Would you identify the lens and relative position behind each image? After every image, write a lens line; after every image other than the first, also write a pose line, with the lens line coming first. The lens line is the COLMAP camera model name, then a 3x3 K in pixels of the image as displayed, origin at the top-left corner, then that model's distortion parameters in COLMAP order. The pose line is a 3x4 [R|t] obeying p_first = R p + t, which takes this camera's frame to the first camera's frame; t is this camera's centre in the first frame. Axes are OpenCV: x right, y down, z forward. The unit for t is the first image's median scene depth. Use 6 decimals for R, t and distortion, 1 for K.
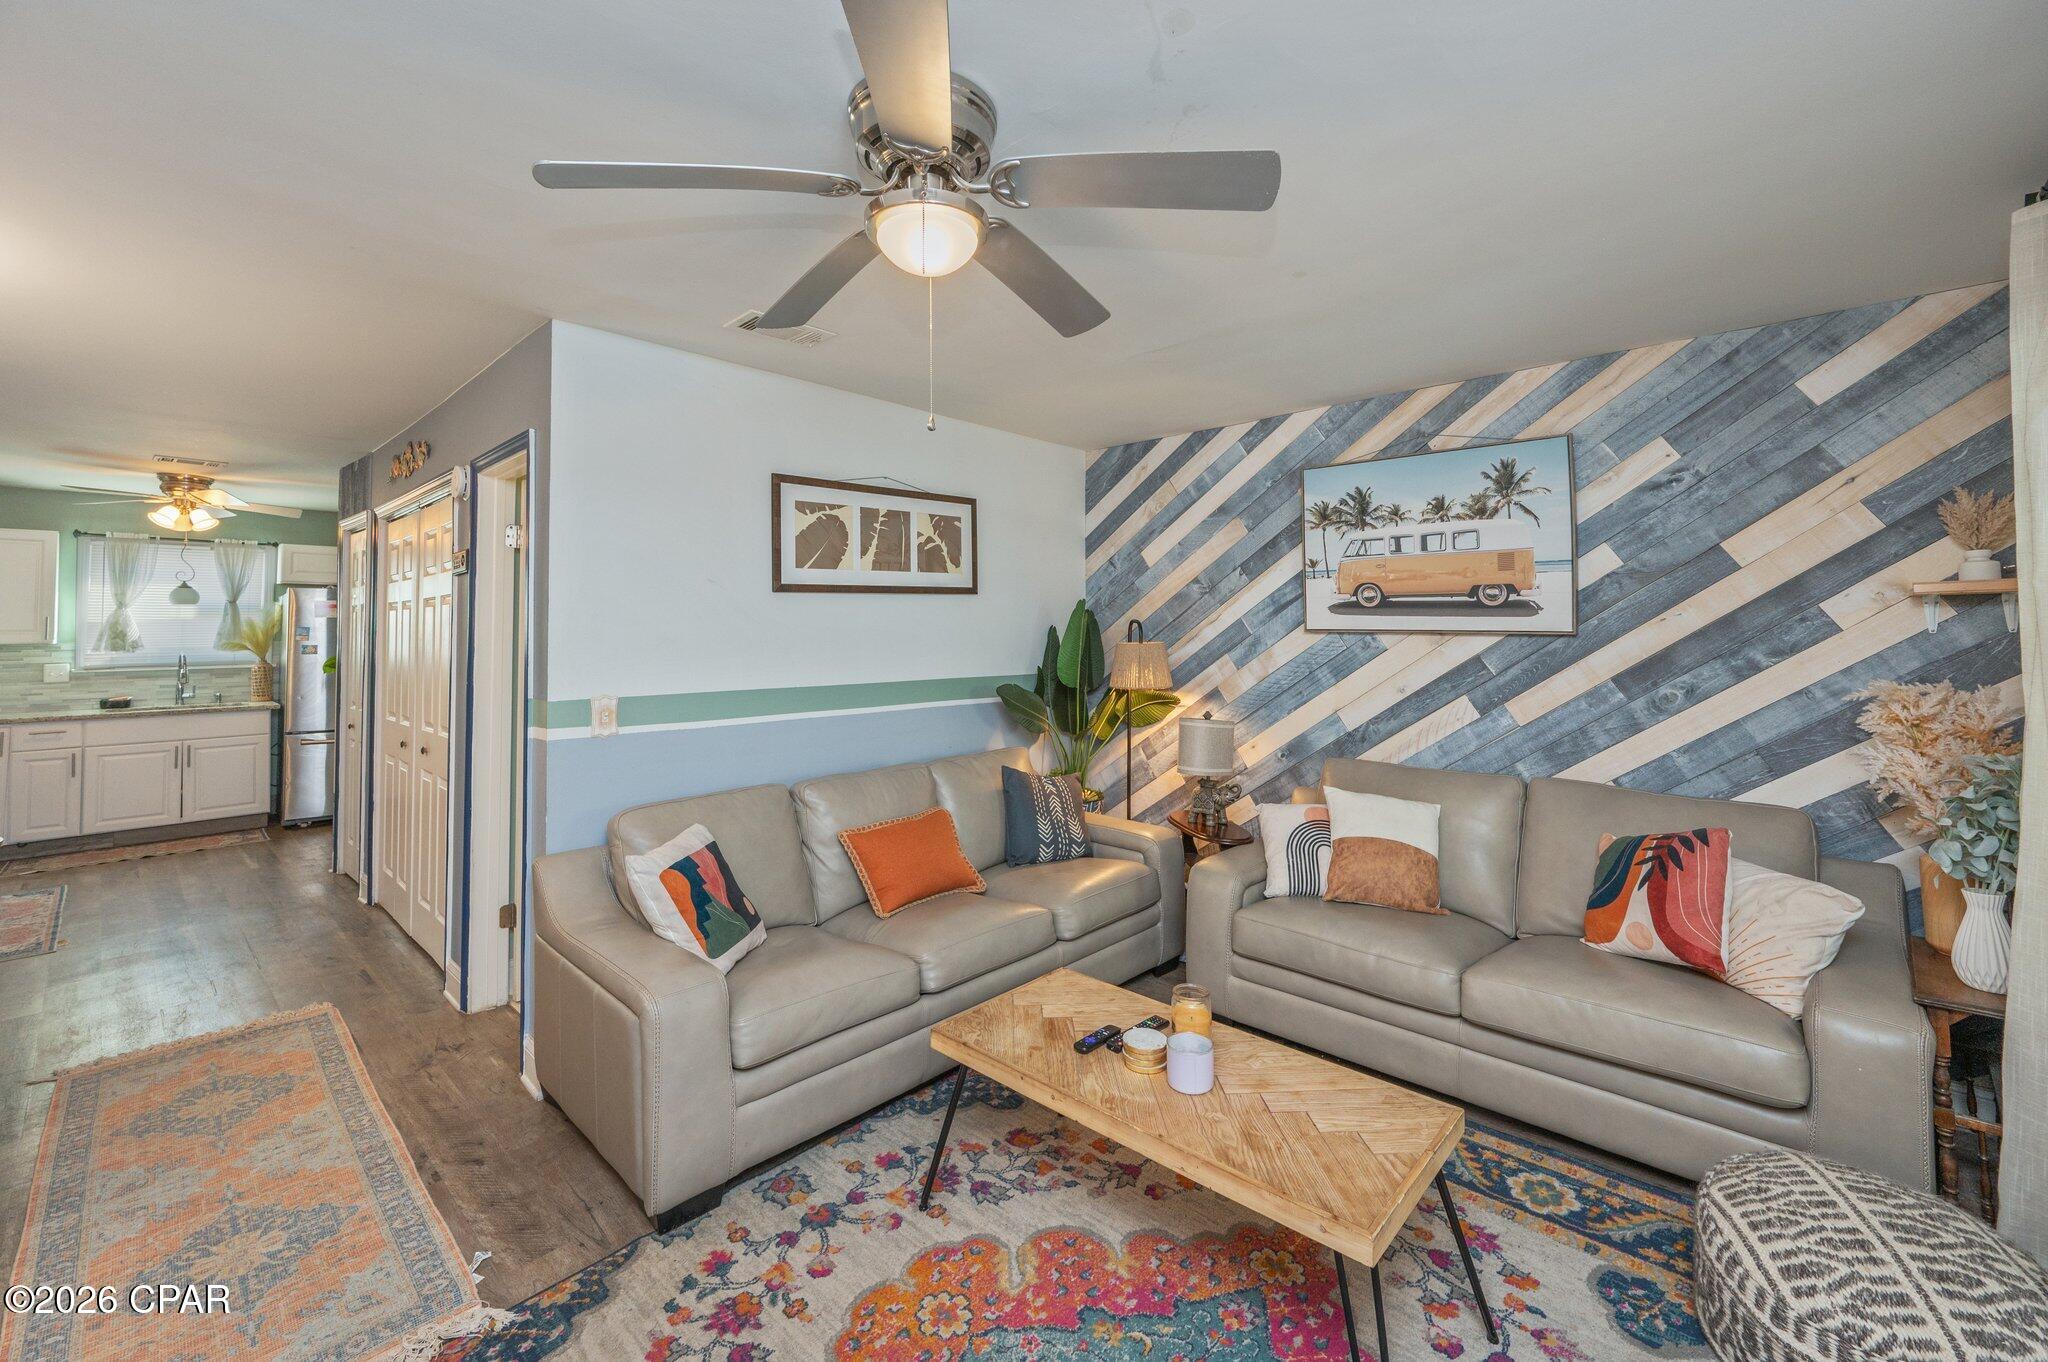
lens RADIAL K [[833.8, 0, 1046.6], [0, 833.8, 608.0], [0, 0, 1]] dist [-0.000153, 0.000777]
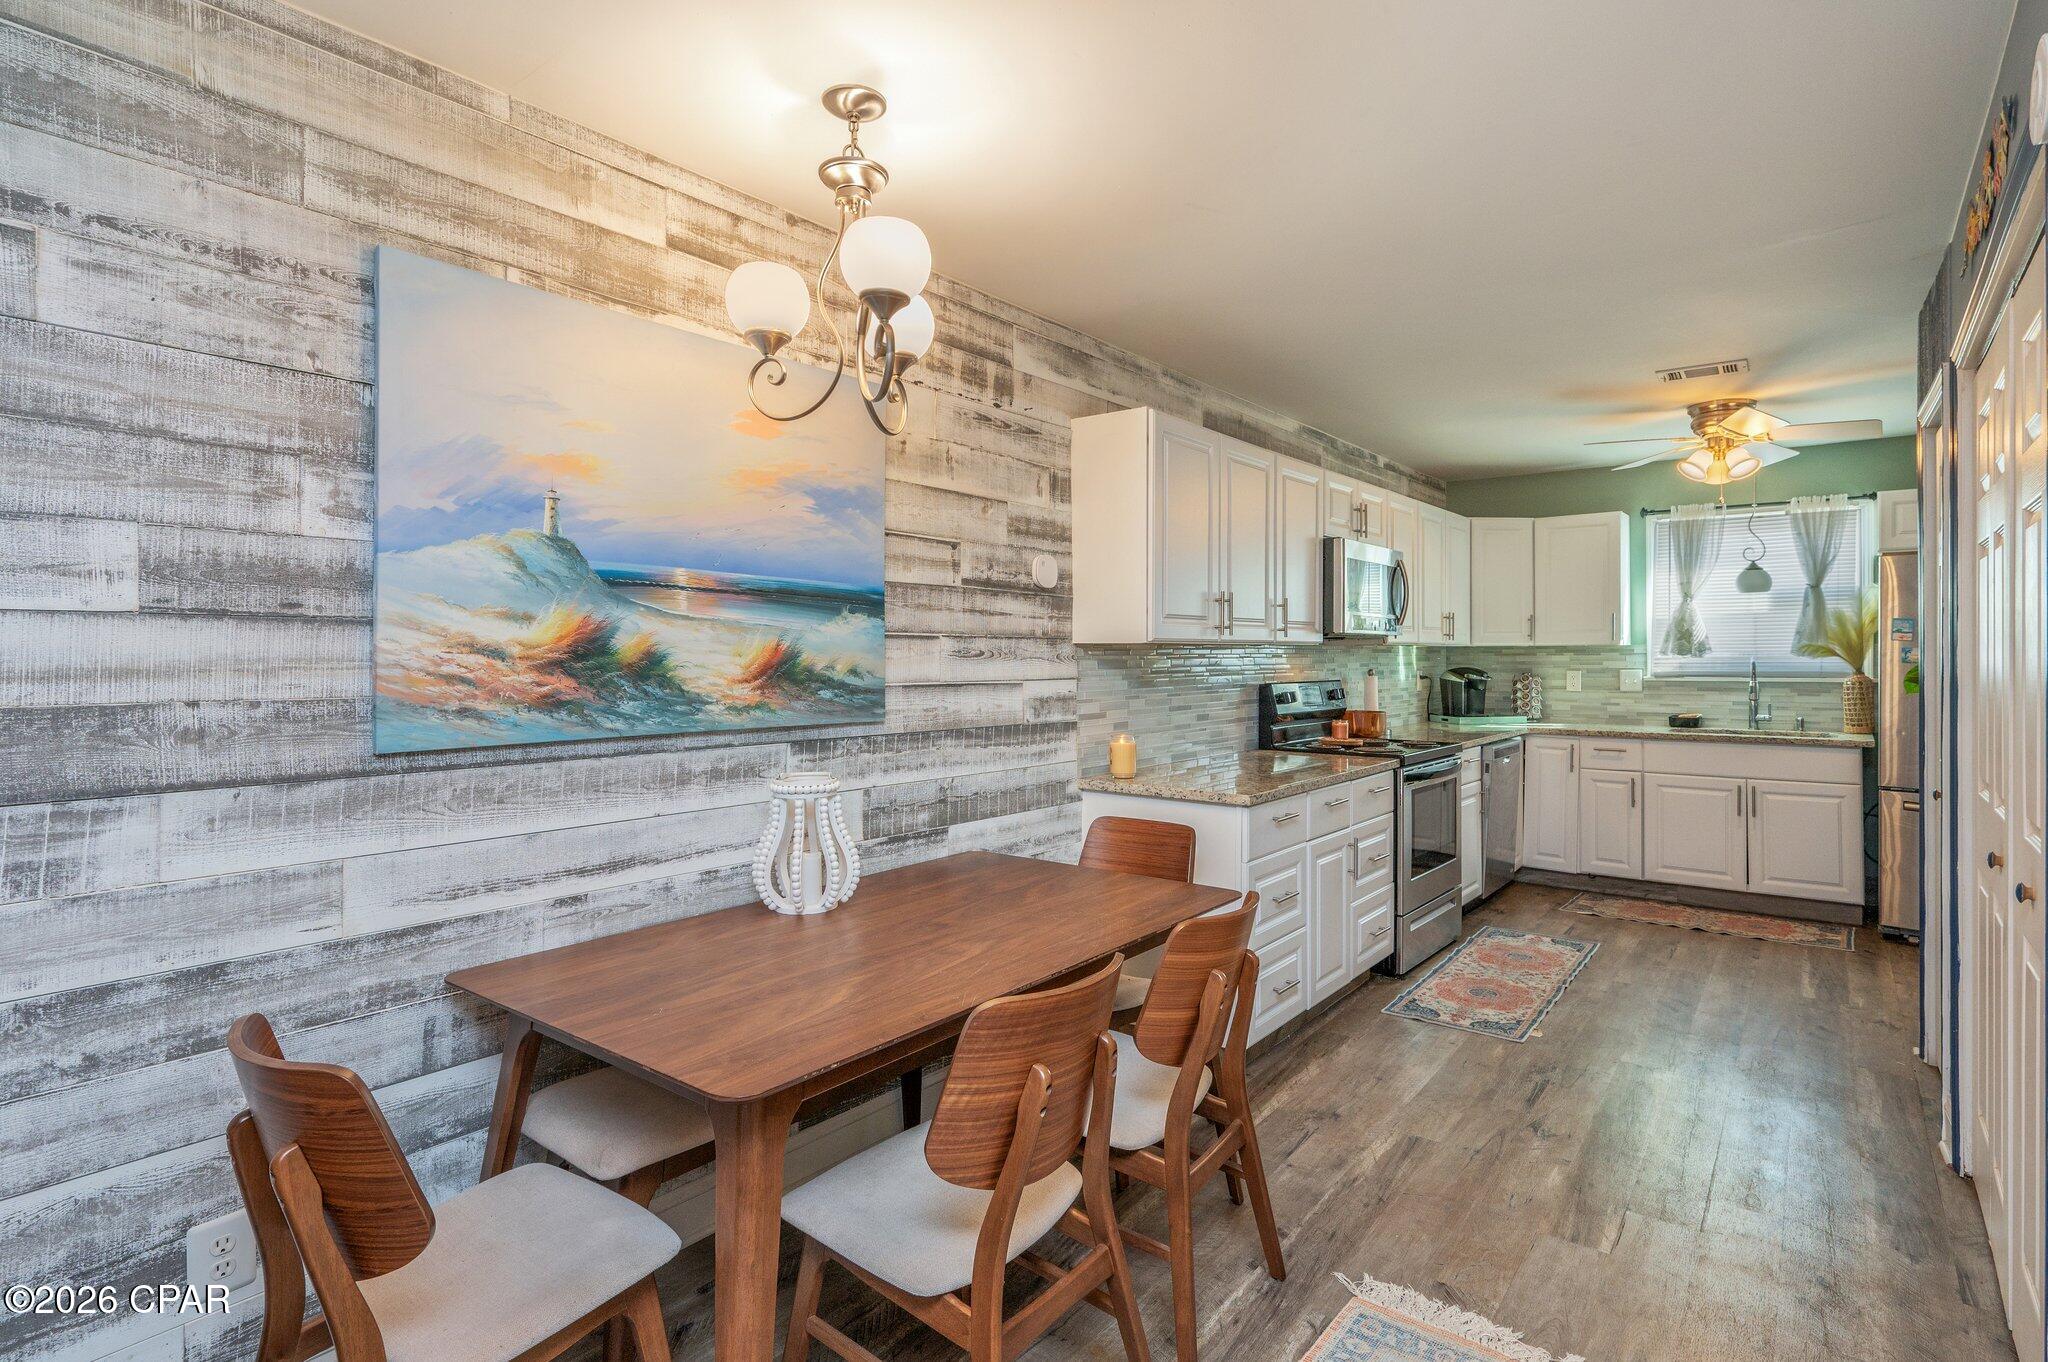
lens RADIAL K [[1022.9, 0, 1042.6], [0, 1022.9, 652.4], [0, 0, 1]] dist [-0.003373, 0.000204]
pose [[0.069548, 0.001442, -0.997578, -0.312300], [0.028966, 0.999574, 0.003464, 0.045660], [0.997158, -0.029137, 0.069476, 0.532498]]
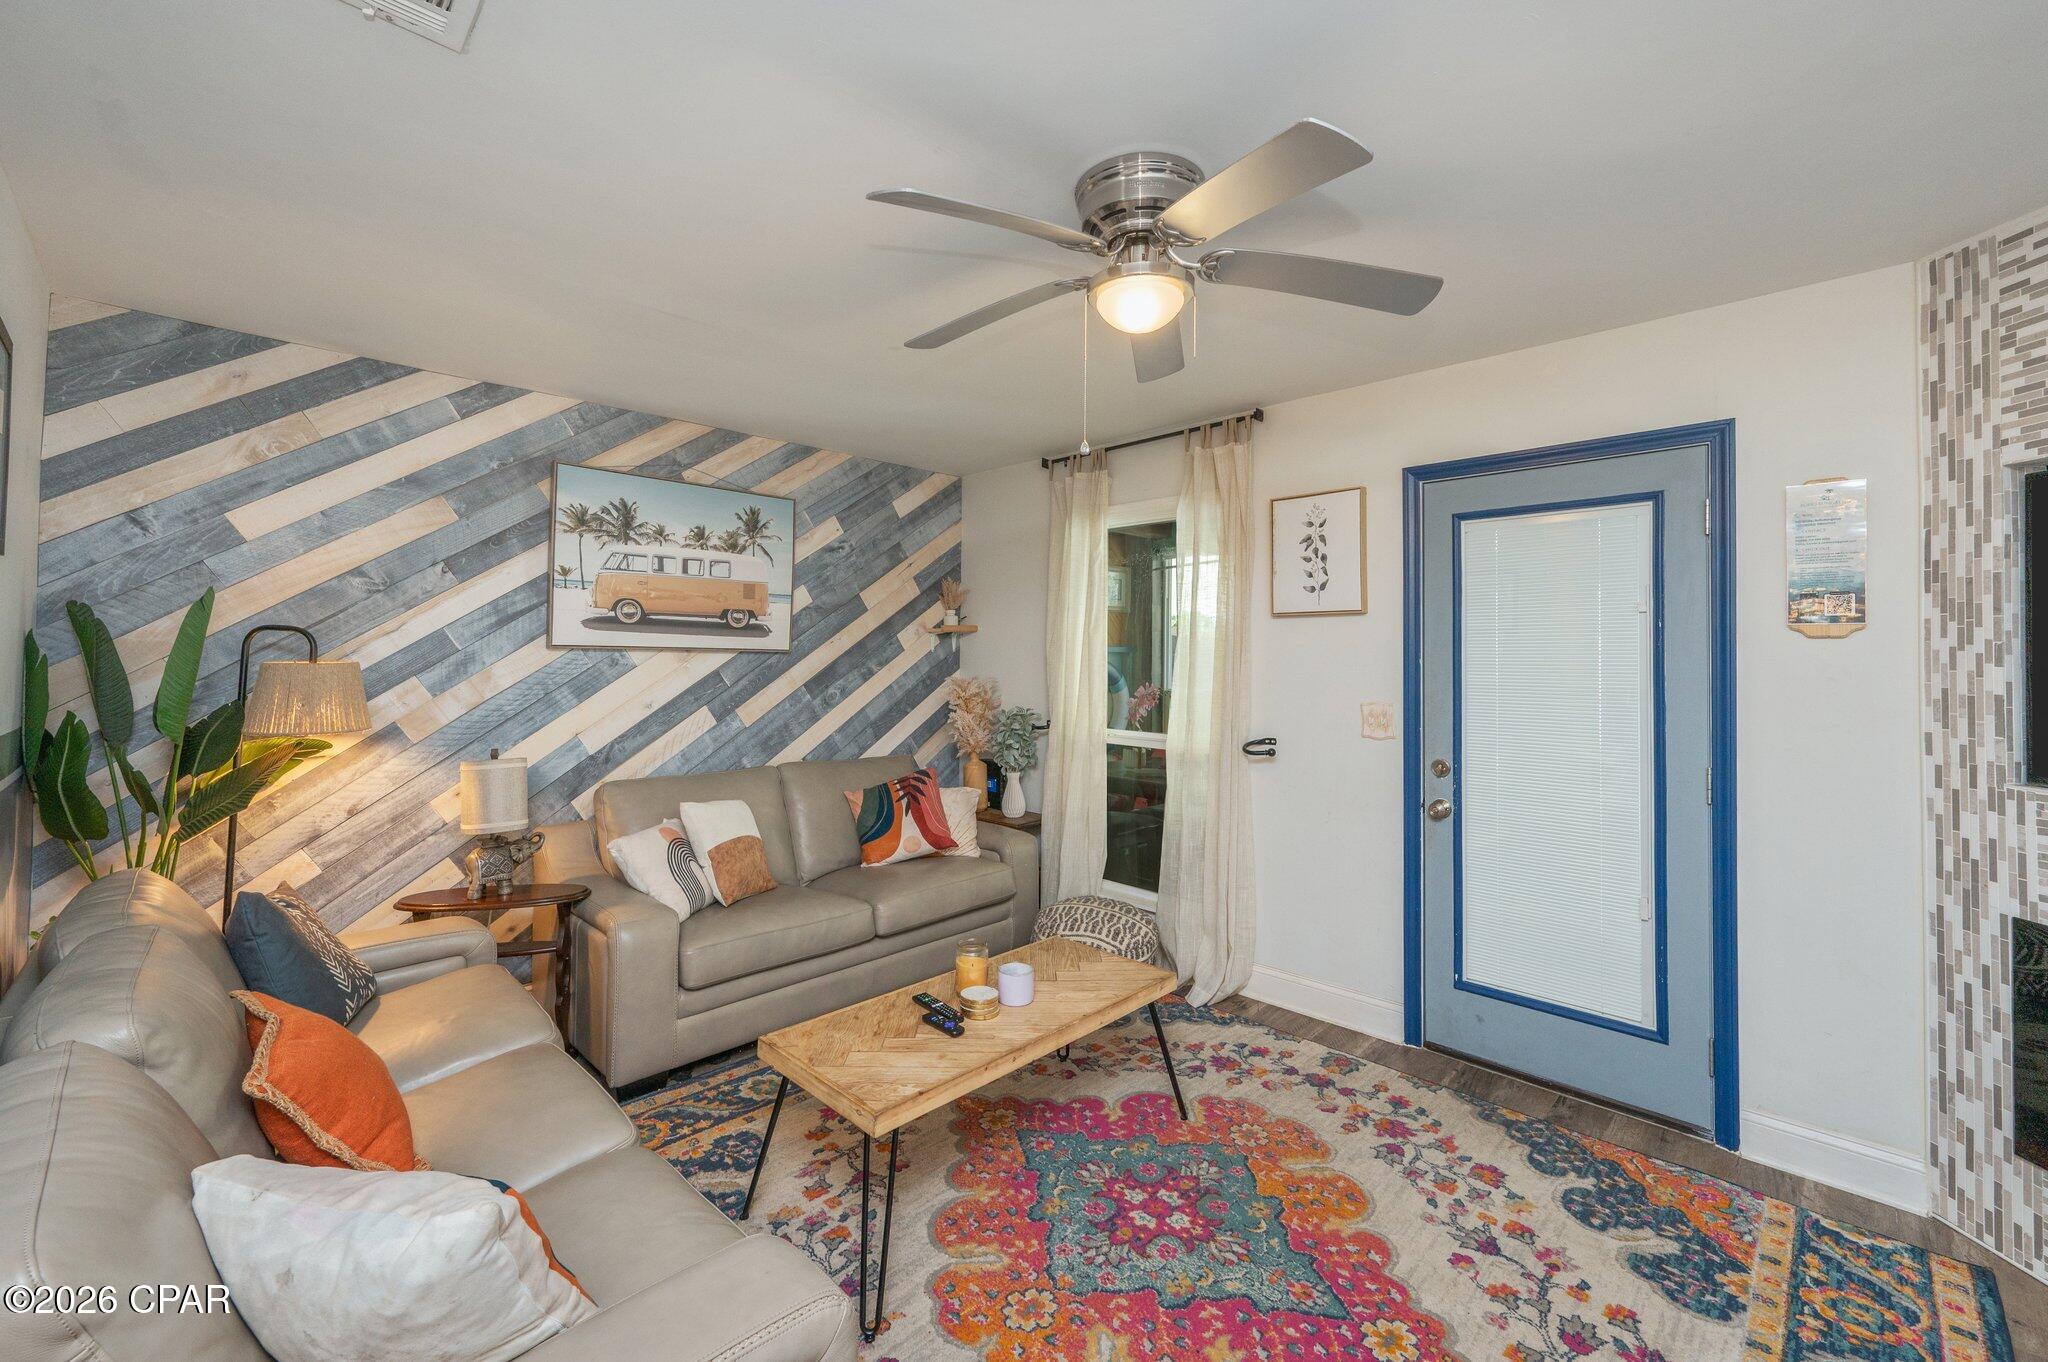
lens RADIAL K [[833.8, 0, 1032.4], [0, 833.8, 642.7], [0, 0, 1]] dist [-0.000153, 0.000777]
pose [[0.046012, 0.018457, 0.998770, -0.552992], [-0.030303, 0.999395, -0.017073, 0.023362], [-0.998481, -0.029480, 0.046544, 0.465188]]
